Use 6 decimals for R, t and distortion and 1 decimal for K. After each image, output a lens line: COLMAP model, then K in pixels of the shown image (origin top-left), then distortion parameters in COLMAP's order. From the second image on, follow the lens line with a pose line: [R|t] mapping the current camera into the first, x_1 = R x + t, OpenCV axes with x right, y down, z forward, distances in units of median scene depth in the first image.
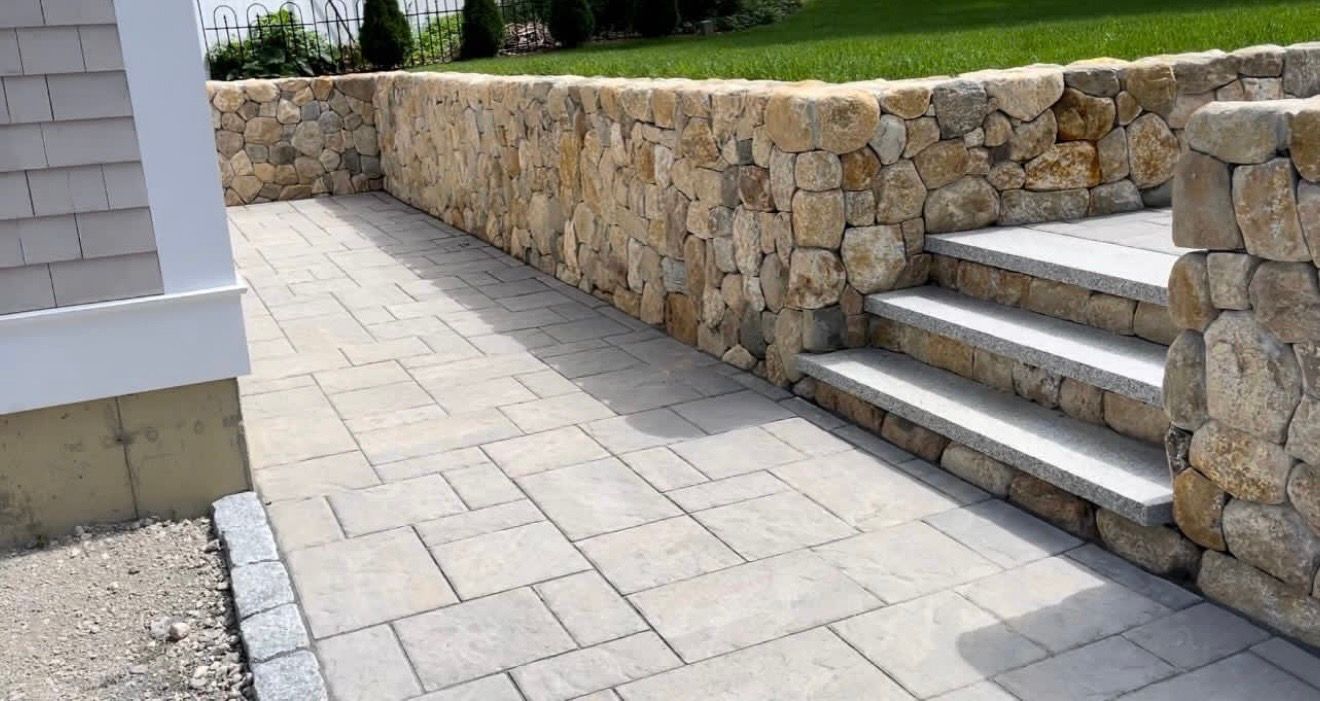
lens RADIAL K [[1139.7, 0, 661.7], [0, 1139.7, 317.3], [0, 0, 1]] dist [0.020671, 0.013255]
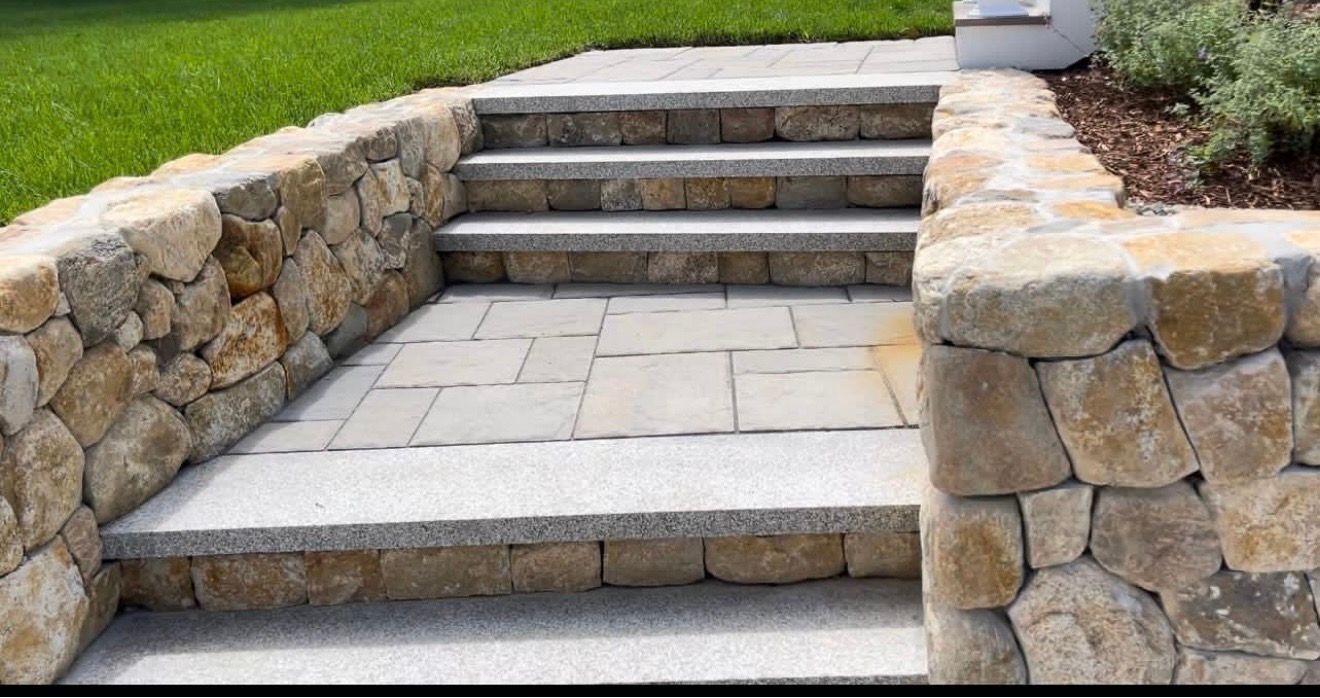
lens RADIAL K [[1139.7, 0, 661.7], [0, 1139.7, 315.8], [0, 0, 1]] dist [0.020671, 0.013255]
pose [[0.441907, -0.235963, 0.865471, -0.086244], [0.248021, 0.959315, 0.134910, -0.175434], [-0.862093, 0.155037, 0.482452, 0.515387]]
